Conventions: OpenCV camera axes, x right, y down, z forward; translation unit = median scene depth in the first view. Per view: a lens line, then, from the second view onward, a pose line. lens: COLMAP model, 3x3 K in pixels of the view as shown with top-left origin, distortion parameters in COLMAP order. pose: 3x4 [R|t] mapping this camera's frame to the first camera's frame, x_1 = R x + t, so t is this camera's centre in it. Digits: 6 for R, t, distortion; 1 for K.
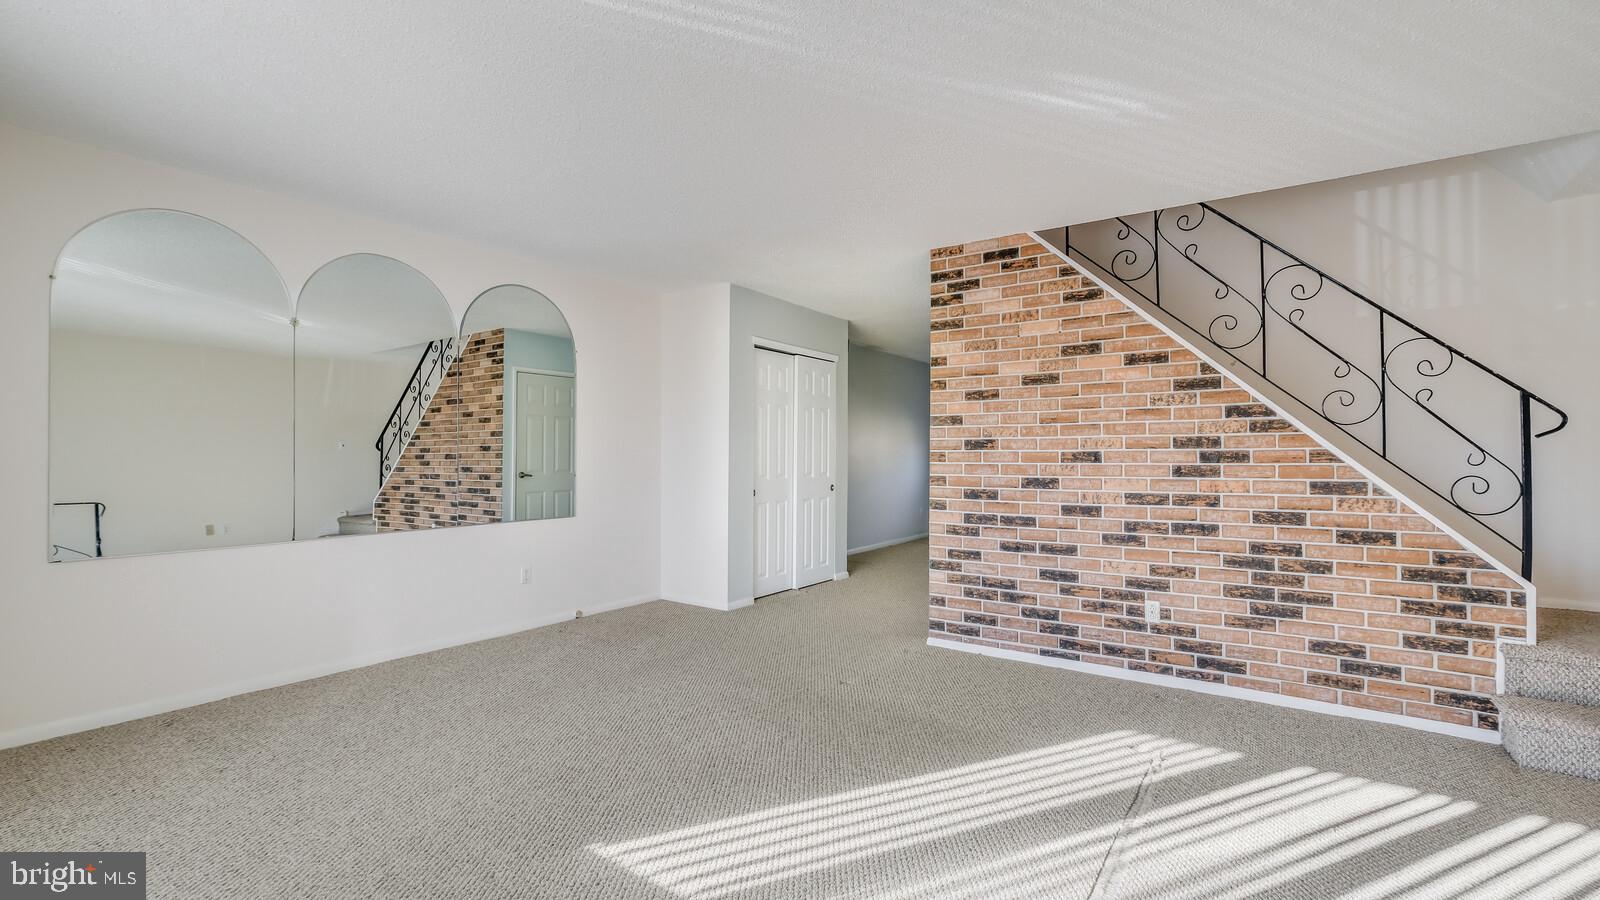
lens RADIAL K [[702.1, 0, 796.9], [0, 702.1, 451.1], [0, 0, 1]] dist [0.000463, -0.000471]
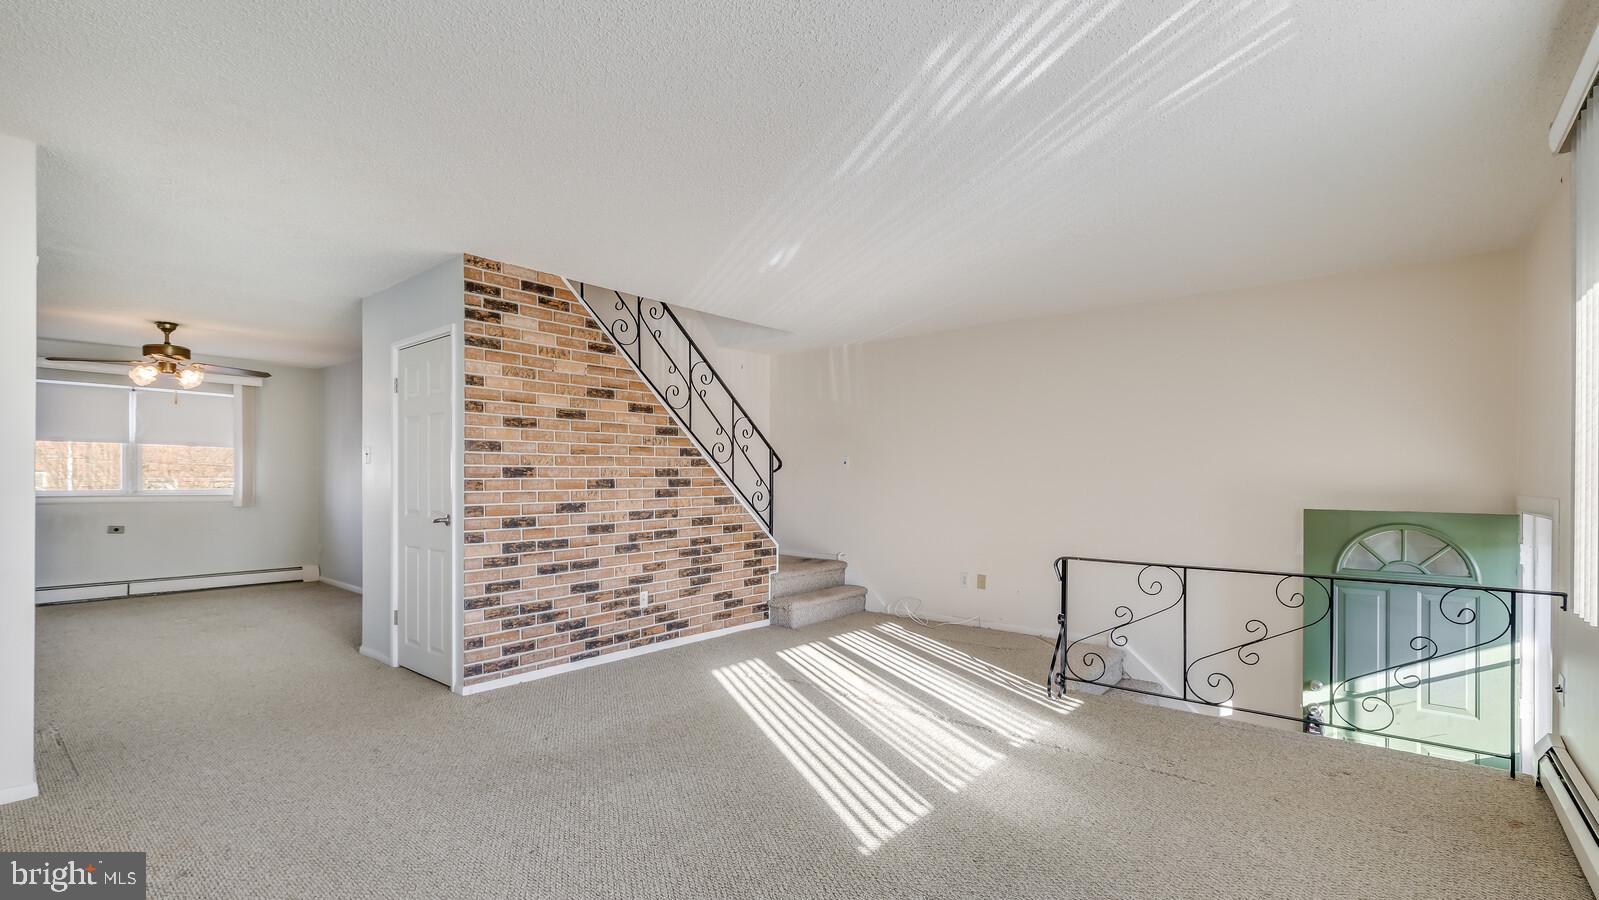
lens RADIAL K [[717.0, 0, 797.1], [0, 717.0, 479.2], [0, 0, 1]] dist [0.000681, -0.000095]
pose [[0.079014, -0.004208, 0.996865, -0.783335], [-0.005166, 0.999976, 0.004631, -0.006716], [-0.996860, -0.005515, 0.078991, 0.575765]]
